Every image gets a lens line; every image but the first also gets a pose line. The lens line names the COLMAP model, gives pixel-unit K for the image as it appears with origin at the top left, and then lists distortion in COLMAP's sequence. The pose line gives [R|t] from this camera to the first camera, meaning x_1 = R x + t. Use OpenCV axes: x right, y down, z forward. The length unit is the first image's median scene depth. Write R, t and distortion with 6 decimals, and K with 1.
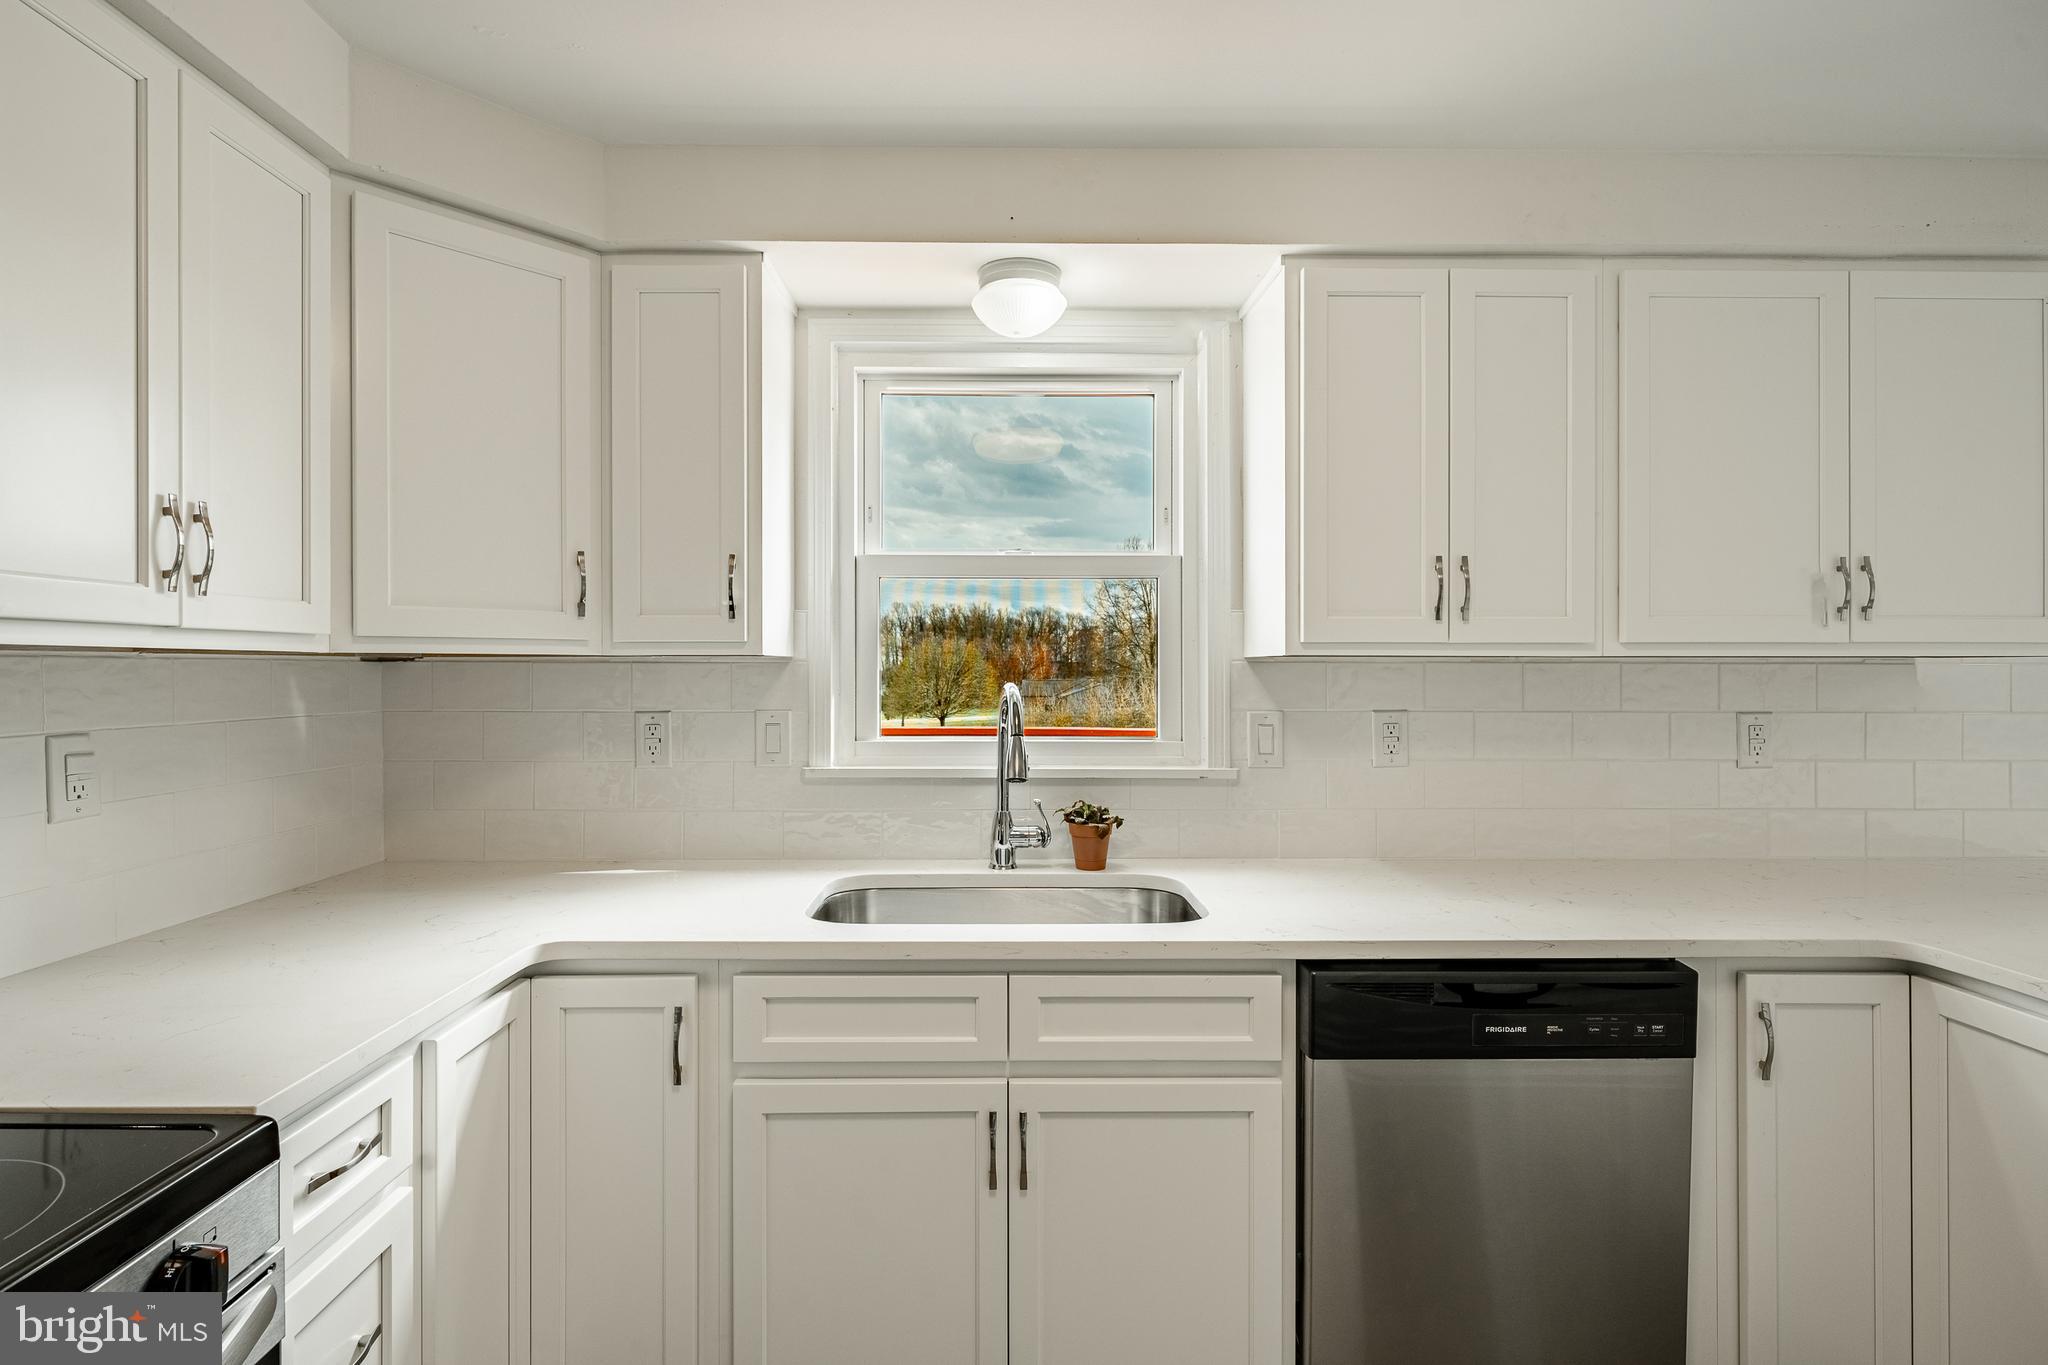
lens RADIAL K [[955.7, 0, 1005.5], [0, 955.7, 669.4], [0, 0, 1]] dist [0.002972, -0.001809]
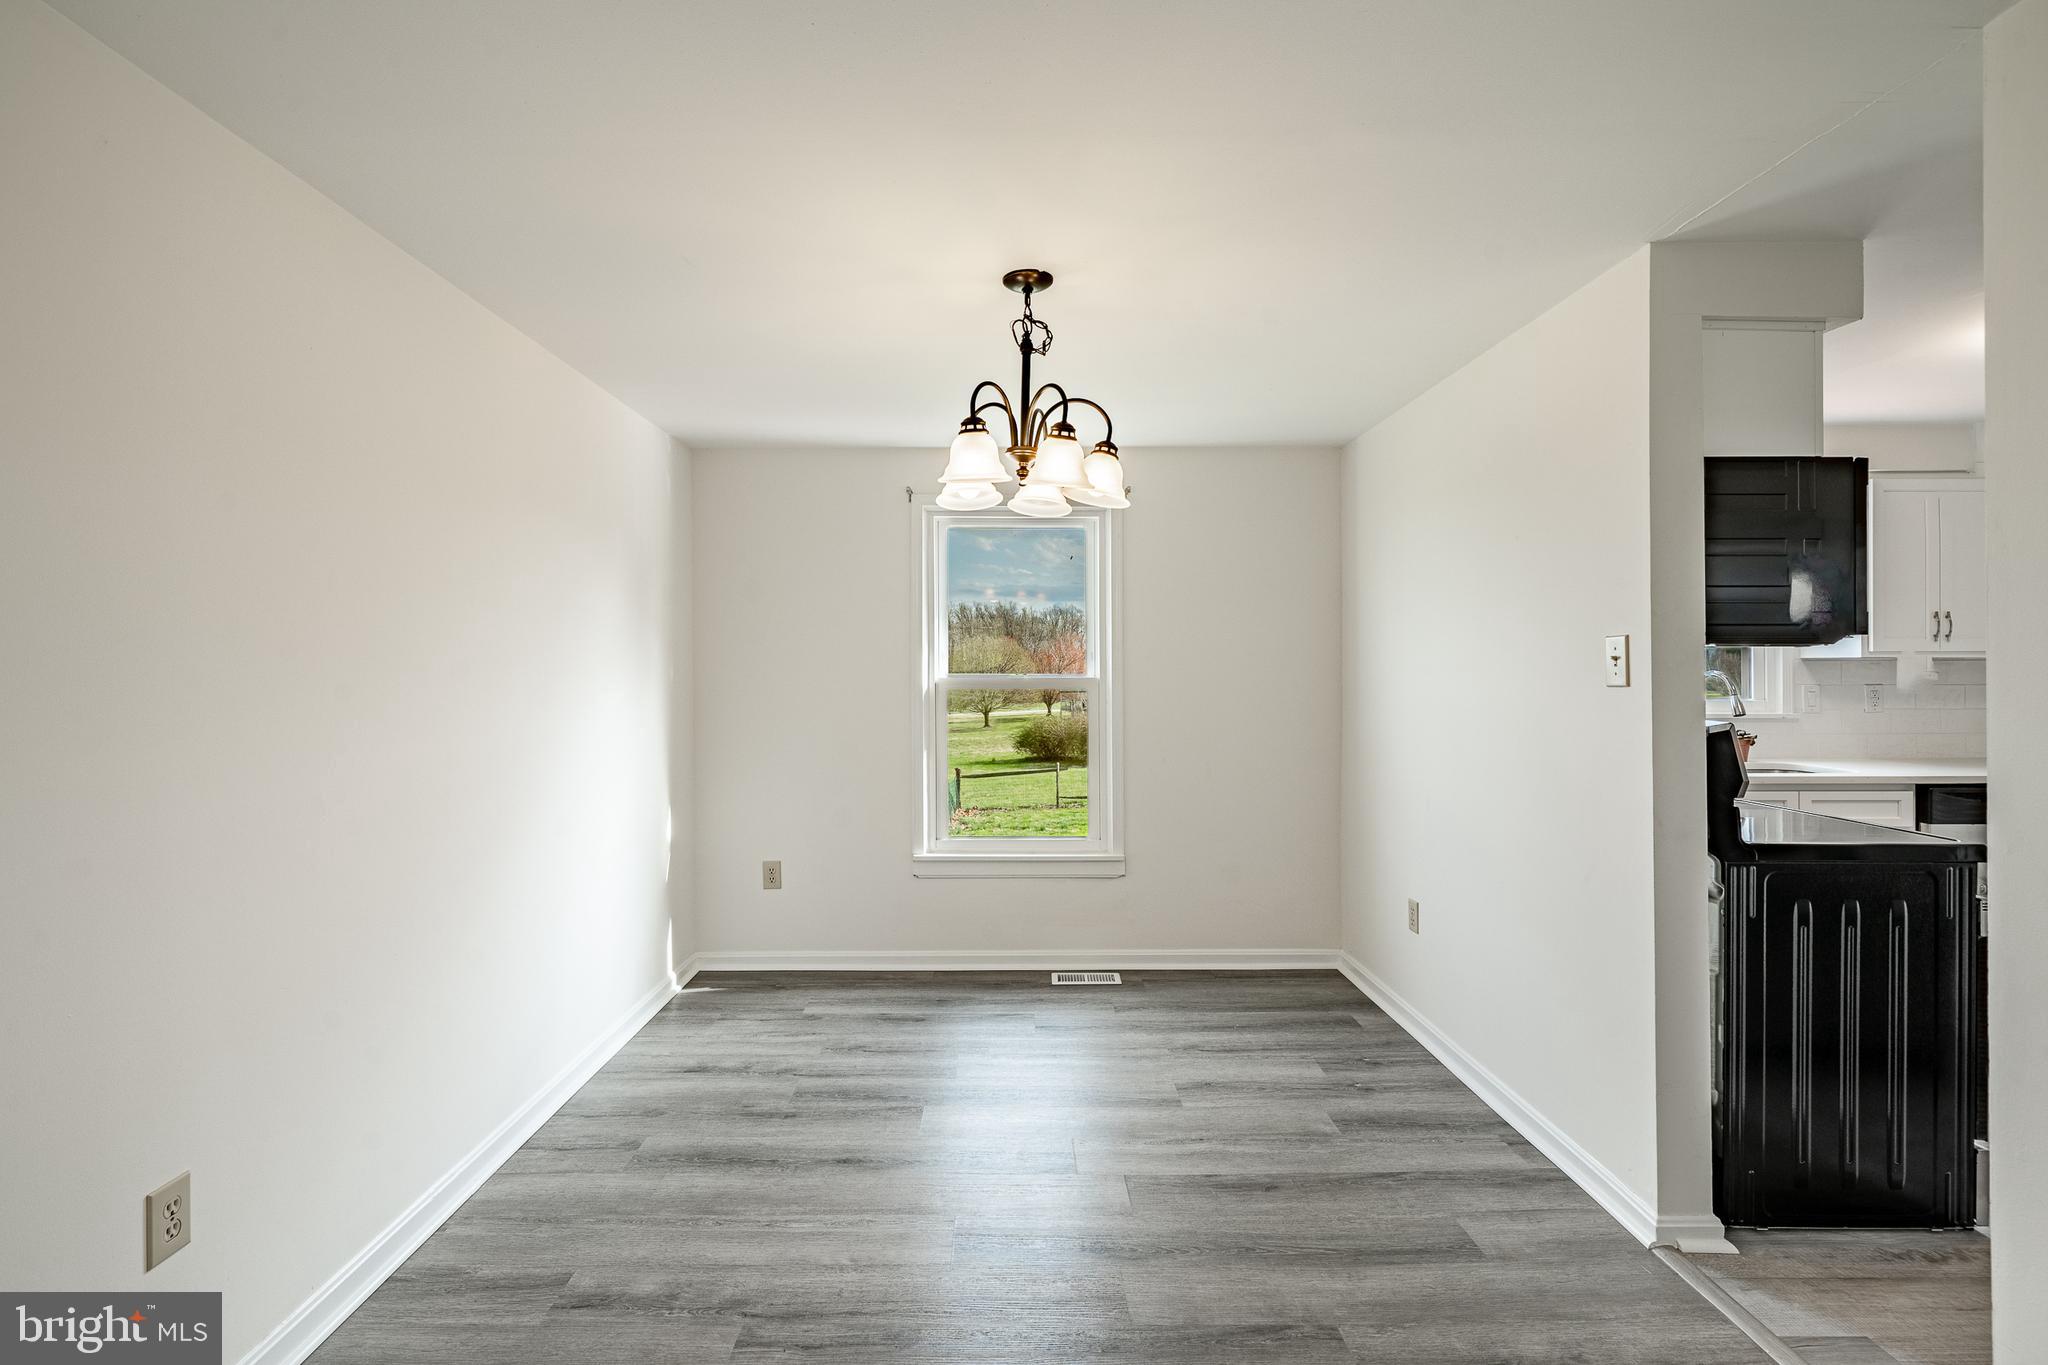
lens RADIAL K [[904.4, 0, 1027.0], [0, 904.4, 660.2], [0, 0, 1]] dist [0.007683, -0.000346]
pose [[0.999591, -0.009379, -0.027026, -1.549122], [0.009116, 0.999910, -0.009855, -0.005702], [0.027116, 0.009605, 0.999586, -1.119170]]
